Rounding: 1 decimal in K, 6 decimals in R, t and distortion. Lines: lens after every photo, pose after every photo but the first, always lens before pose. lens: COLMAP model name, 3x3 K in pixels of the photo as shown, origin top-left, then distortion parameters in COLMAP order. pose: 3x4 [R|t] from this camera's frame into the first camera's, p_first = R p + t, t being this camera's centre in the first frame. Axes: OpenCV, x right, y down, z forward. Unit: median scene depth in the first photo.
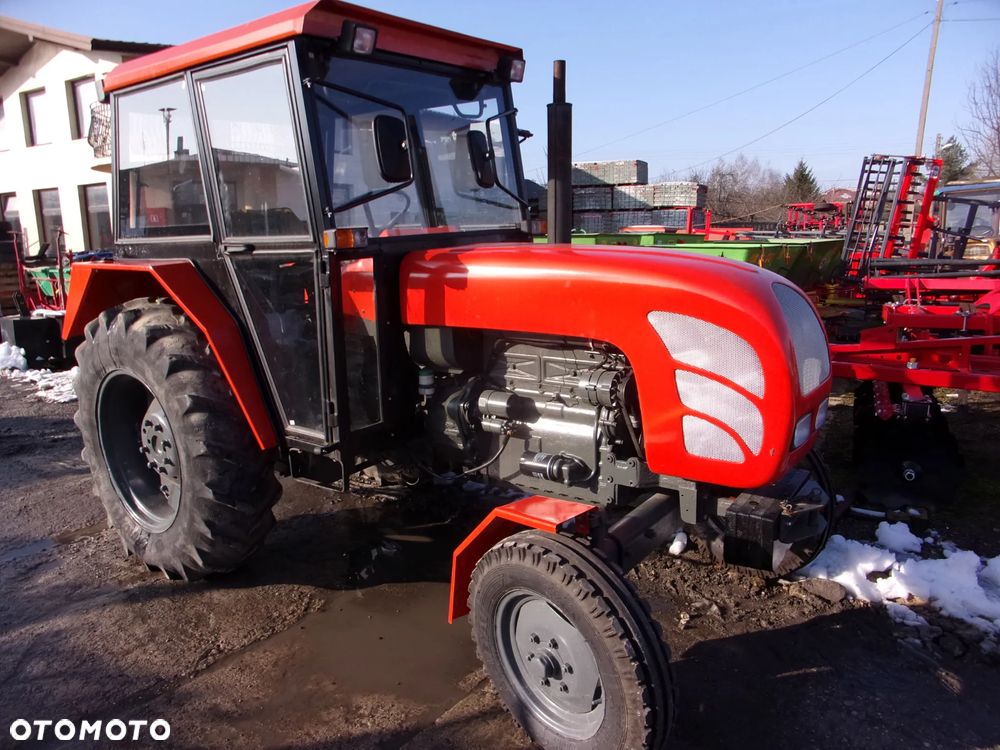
lens RADIAL K [[697.7, 0, 496.7], [0, 697.7, 353.4], [0, 0, 1]] dist [-0.077421, 0.099952]
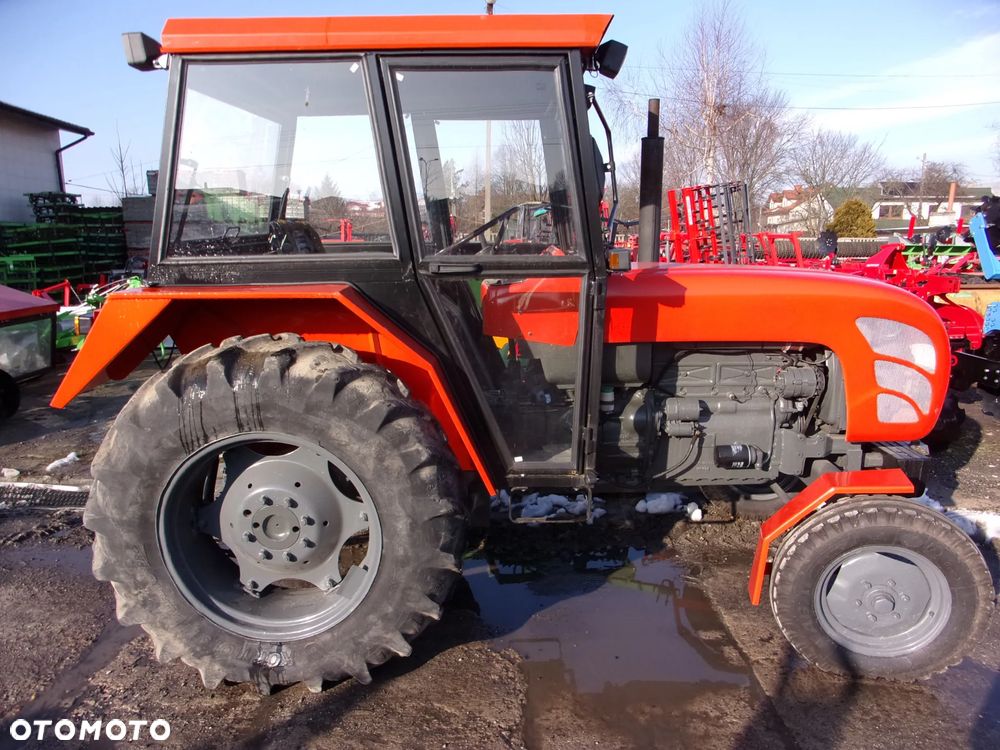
lens RADIAL K [[697.7, 0, 496.7], [0, 697.7, 353.4], [0, 0, 1]] dist [-0.077421, 0.099952]
pose [[0.812832, -0.076372, 0.577470, -0.835709], [0.087424, 0.996133, 0.008685, -0.049342], [-0.575901, 0.043425, 0.816366, 0.262077]]
